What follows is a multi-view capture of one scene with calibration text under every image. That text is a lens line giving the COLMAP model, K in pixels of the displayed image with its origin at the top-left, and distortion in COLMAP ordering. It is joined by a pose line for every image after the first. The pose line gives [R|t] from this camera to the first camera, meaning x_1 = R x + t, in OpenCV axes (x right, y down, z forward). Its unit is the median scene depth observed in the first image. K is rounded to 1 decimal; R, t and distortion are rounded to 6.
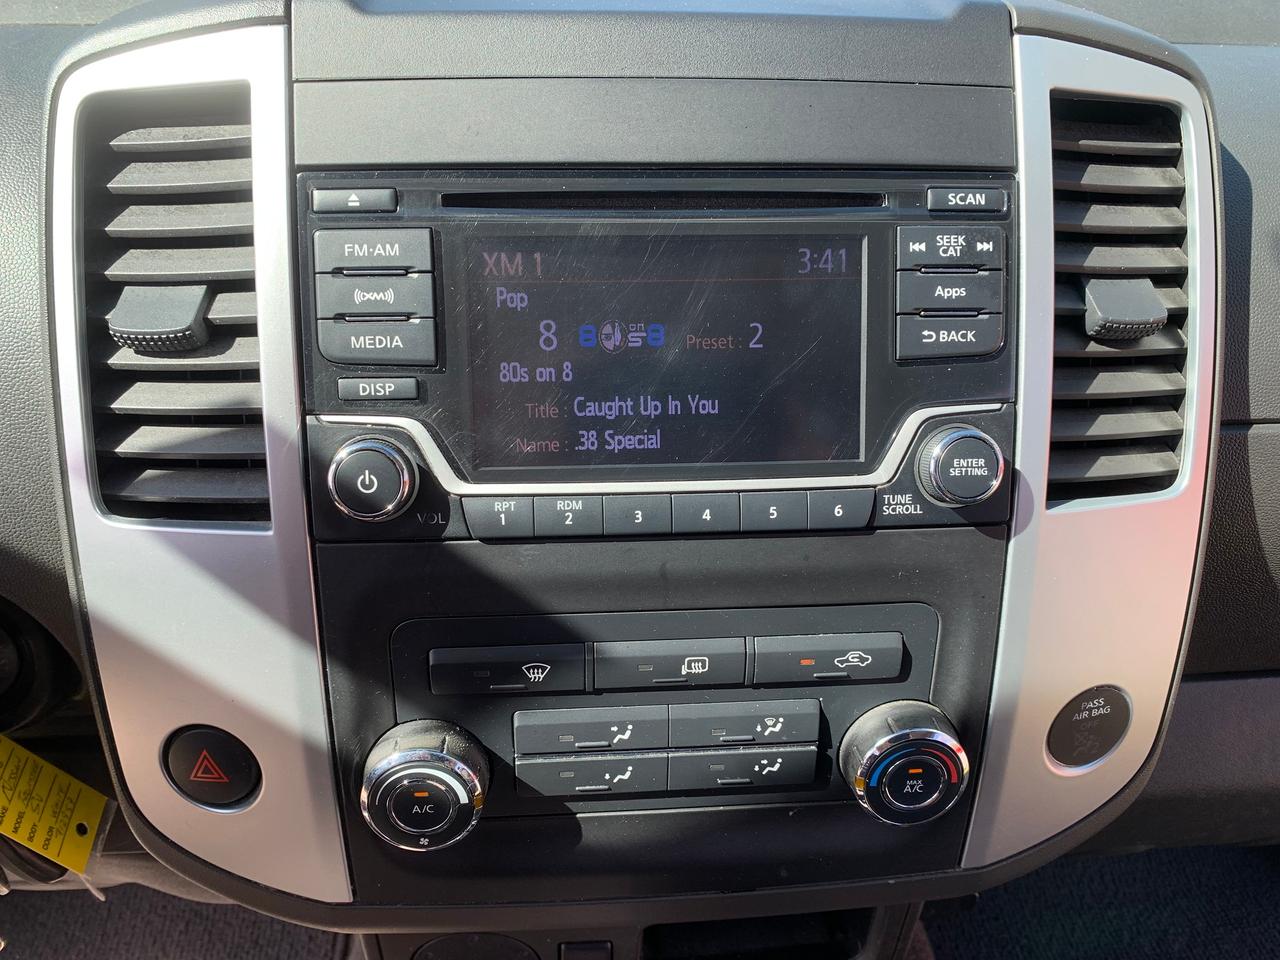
lens RADIAL K [[953.8, 0, 646.5], [0, 953.8, 493.0], [0, 0, 1]] dist [0.032202, -0.027637]
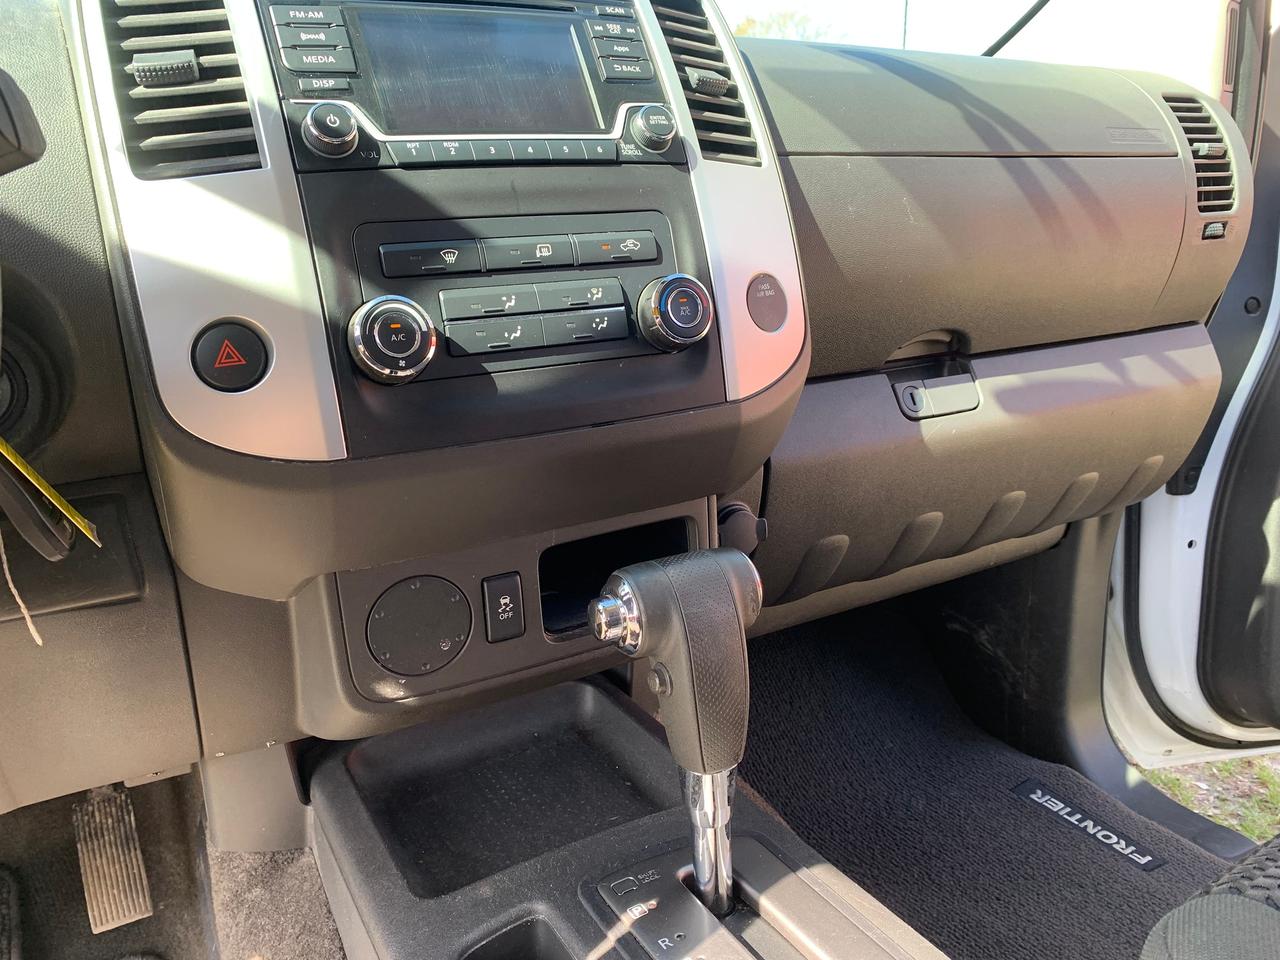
lens RADIAL K [[953.8, 0, 631.0], [0, 953.8, 489.3], [0, 0, 1]] dist [0.032202, -0.027637]
pose [[0.914012, -0.177428, 0.364831, -0.491657], [0.292817, 0.910946, -0.290577, 1.096990], [-0.280785, 0.372420, 0.884570, -0.341754]]
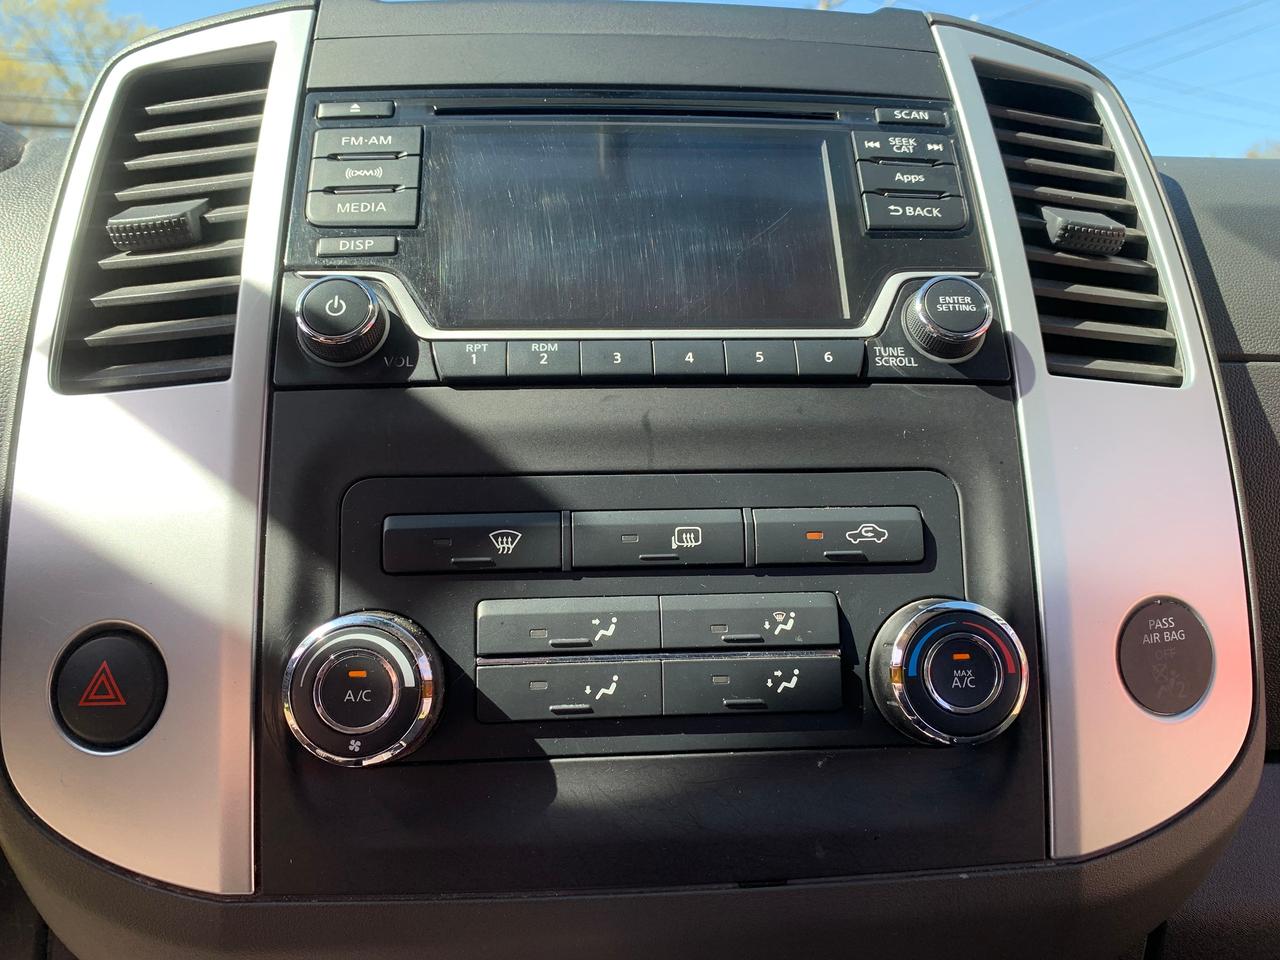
lens RADIAL K [[953.8, 0, 649.8], [0, 953.8, 513.6], [0, 0, 1]] dist [0.032202, -0.027637]
pose [[0.999429, -0.033519, -0.004194, 0.021963], [0.027844, 0.887726, -0.459530, 0.576693], [0.019126, 0.459151, 0.888152, 0.217341]]
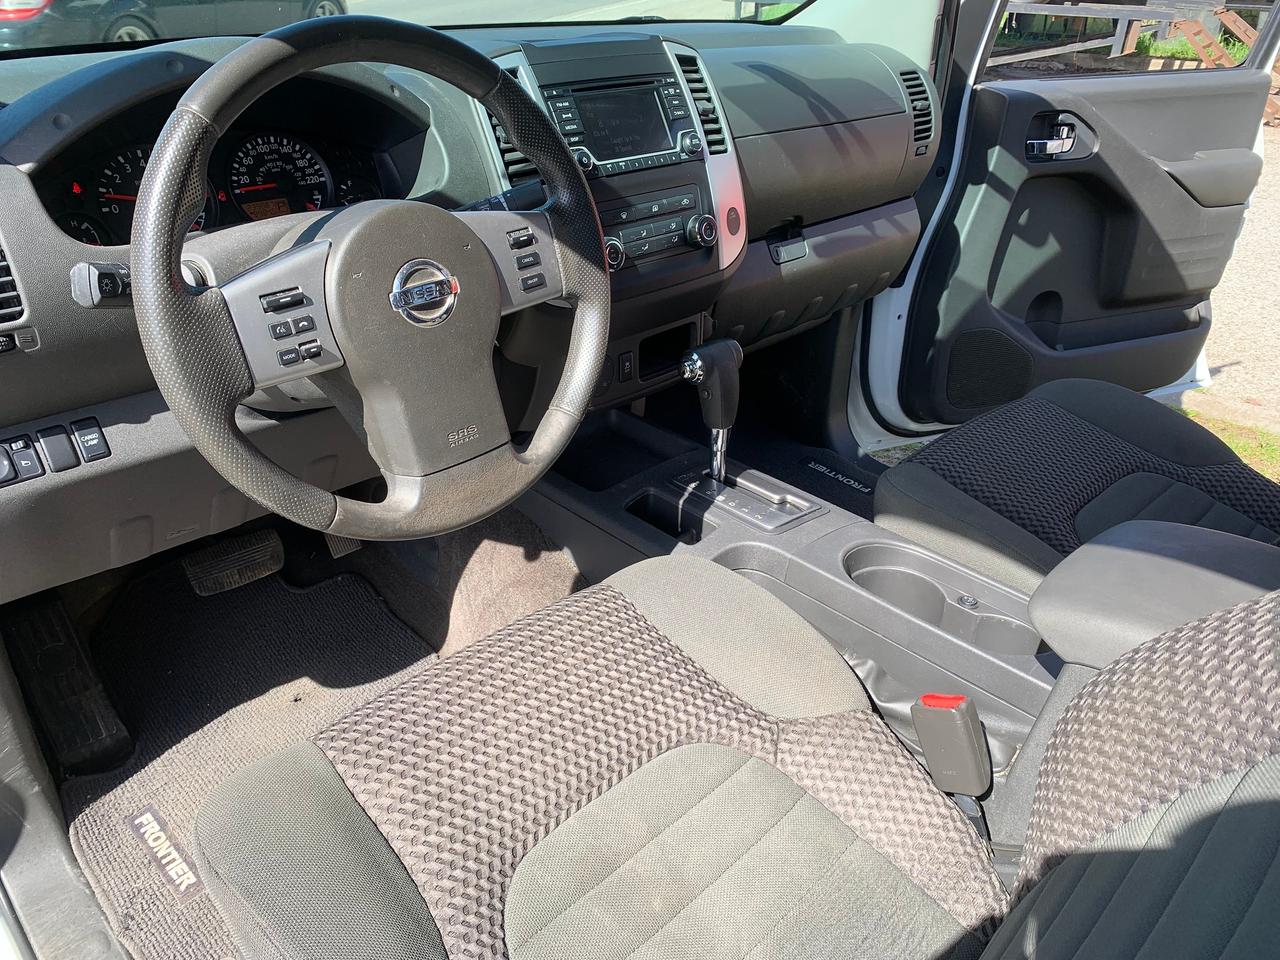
lens RADIAL K [[953.8, 0, 630.0], [0, 953.8, 481.1], [0, 0, 1]] dist [0.032202, -0.027637]
pose [[0.787464, -0.317651, 0.528203, -2.388512], [0.366852, 0.930196, 0.012485, 1.113916], [-0.495298, 0.183940, 0.849027, -1.966792]]
